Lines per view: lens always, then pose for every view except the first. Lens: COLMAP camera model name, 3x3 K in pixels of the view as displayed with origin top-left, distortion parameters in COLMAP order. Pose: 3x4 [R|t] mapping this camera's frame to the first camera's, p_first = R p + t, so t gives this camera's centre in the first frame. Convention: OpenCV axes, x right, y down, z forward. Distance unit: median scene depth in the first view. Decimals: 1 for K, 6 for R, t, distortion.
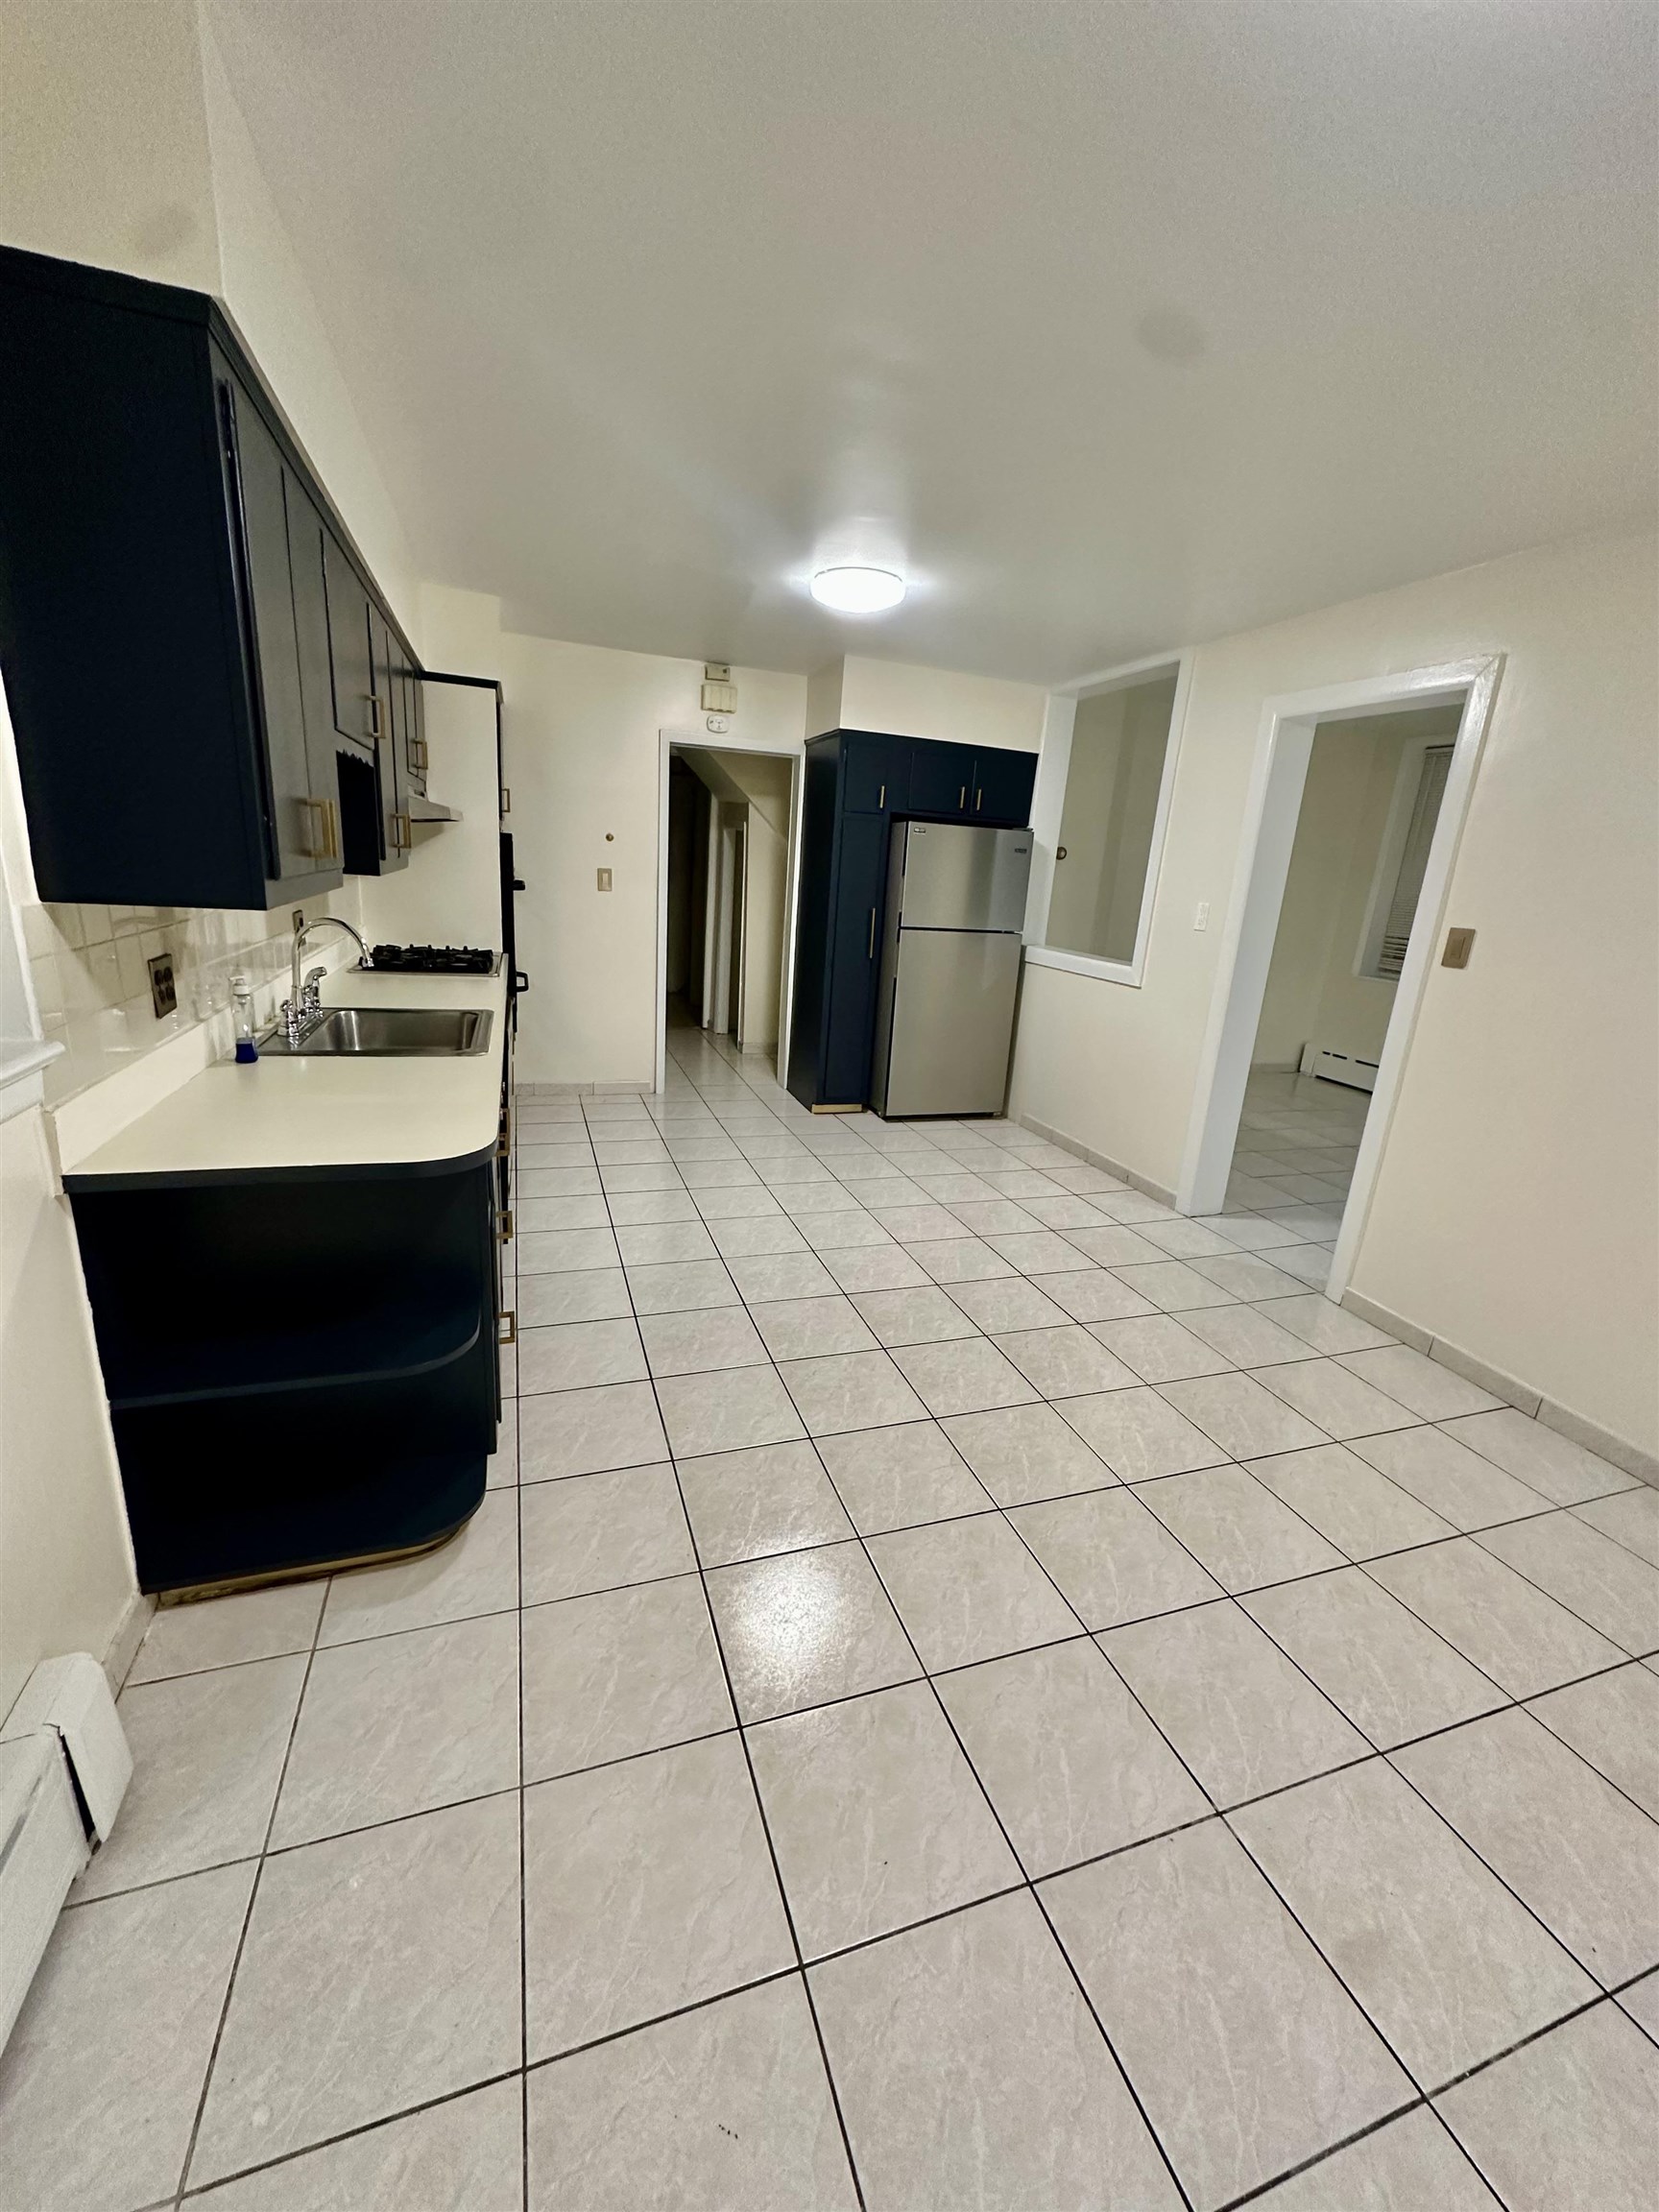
lens RADIAL K [[875.4, 0, 829.5], [0, 875.4, 1106.0], [0, 0, 1]] dist [-0.002121, -0.000361]
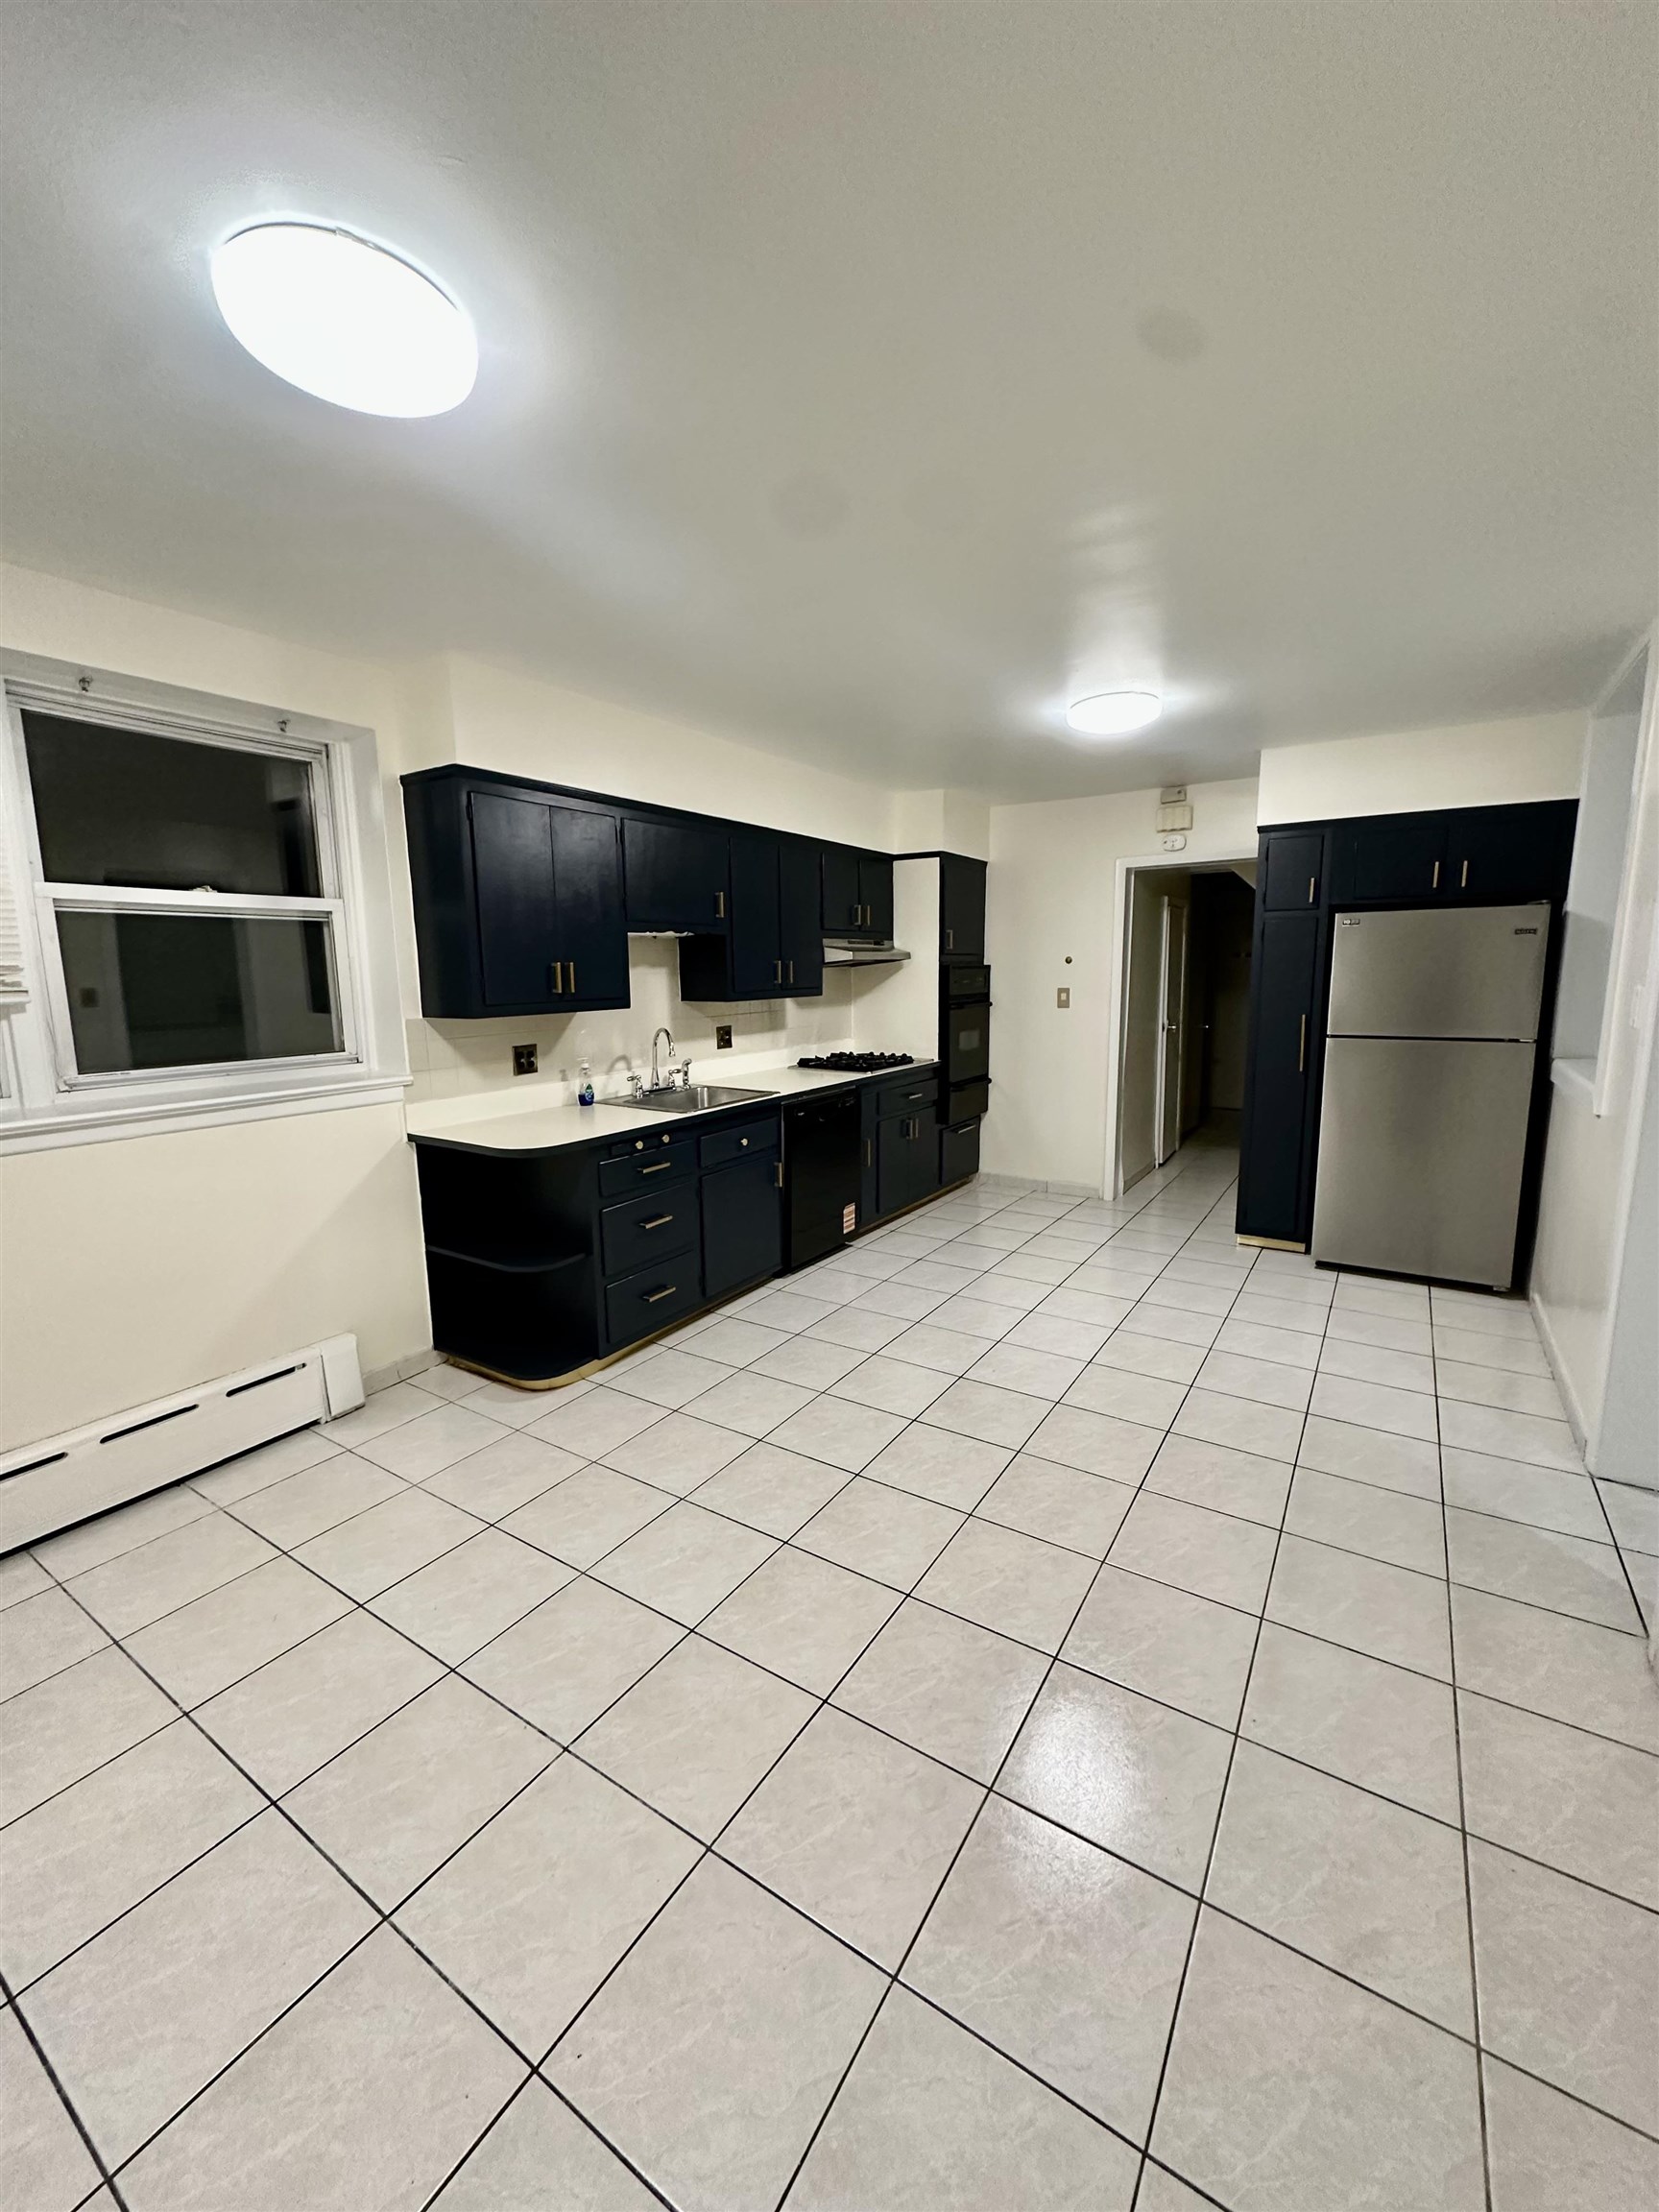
lens RADIAL K [[875.4, 0, 829.5], [0, 875.4, 1106.0], [0, 0, 1]] dist [-0.002121, -0.000361]
pose [[0.612525, 0.047349, -0.789032, 0.923625], [-0.159580, 0.985058, -0.064770, -0.011510], [0.774175, 0.165587, 0.610929, 0.247354]]
